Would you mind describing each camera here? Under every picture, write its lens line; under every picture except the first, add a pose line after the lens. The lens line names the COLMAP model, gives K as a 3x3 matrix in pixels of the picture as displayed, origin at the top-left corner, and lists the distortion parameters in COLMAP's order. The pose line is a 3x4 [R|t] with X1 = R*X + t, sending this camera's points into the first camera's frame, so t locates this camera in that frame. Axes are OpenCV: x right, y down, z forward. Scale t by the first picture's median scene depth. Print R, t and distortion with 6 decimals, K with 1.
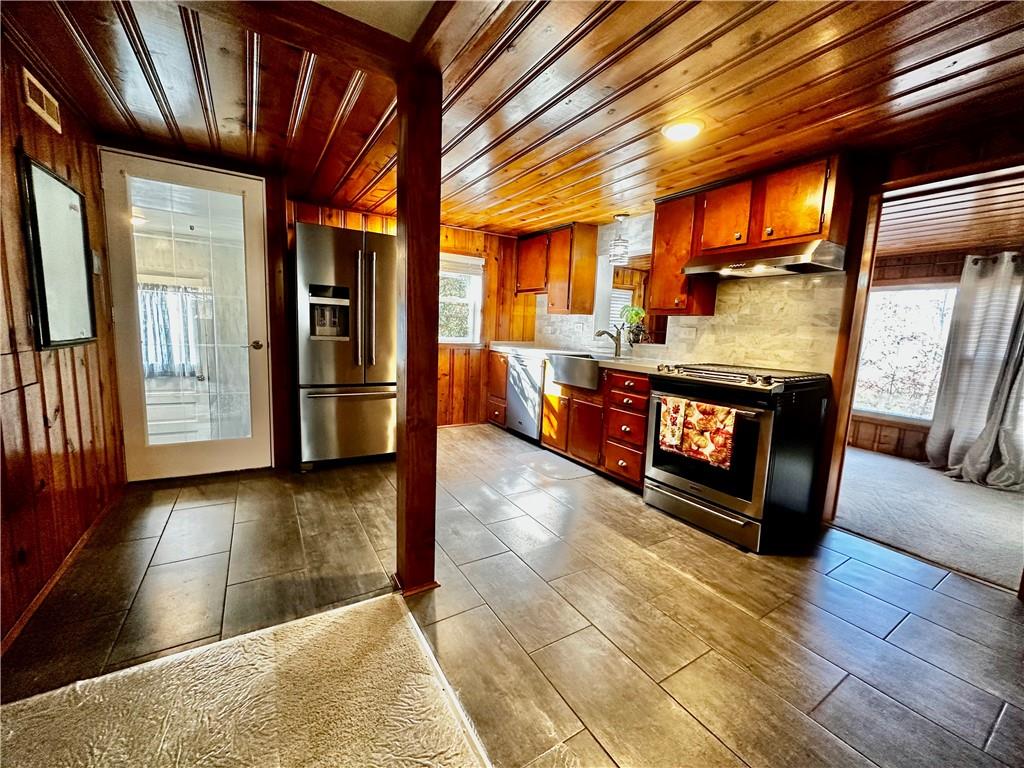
lens RADIAL K [[407.8, 0, 512.0], [0, 407.8, 384.0], [0, 0, 1]] dist [-0.000185, -0.000333]
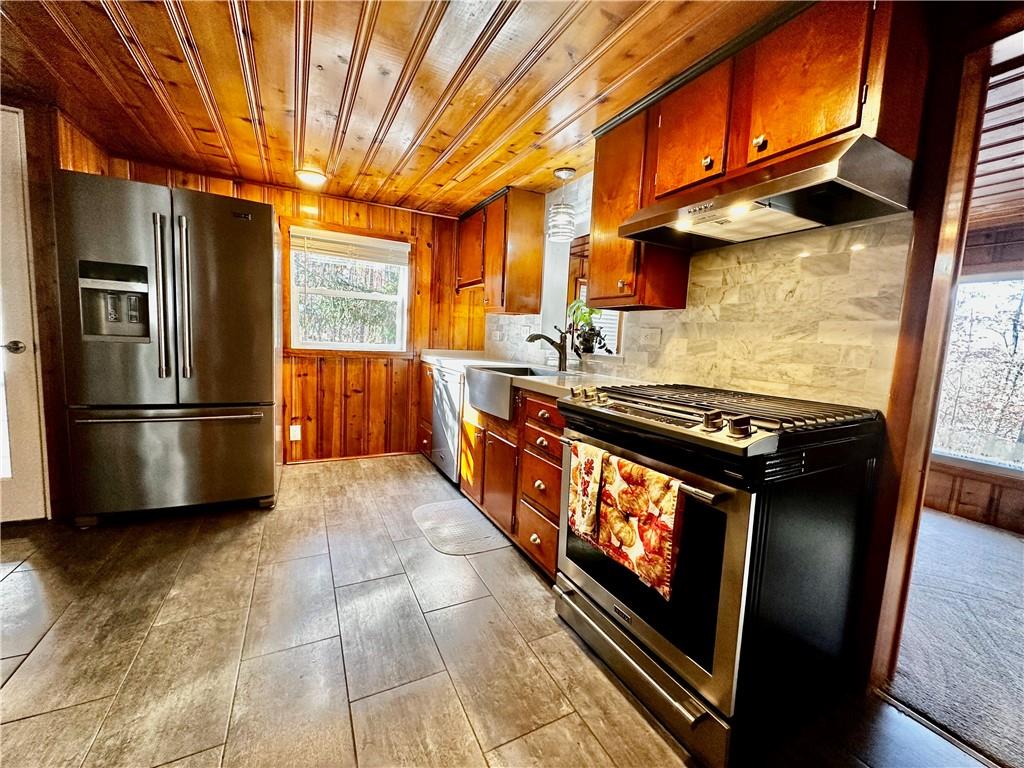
lens RADIAL K [[407.8, 0, 512.0], [0, 407.8, 384.0], [0, 0, 1]] dist [-0.000185, -0.000333]
pose [[0.997055, 0.017061, -0.074772, 0.291897], [-0.019433, 0.999327, -0.031113, -0.027743], [0.074191, 0.032475, 0.996715, 0.374935]]
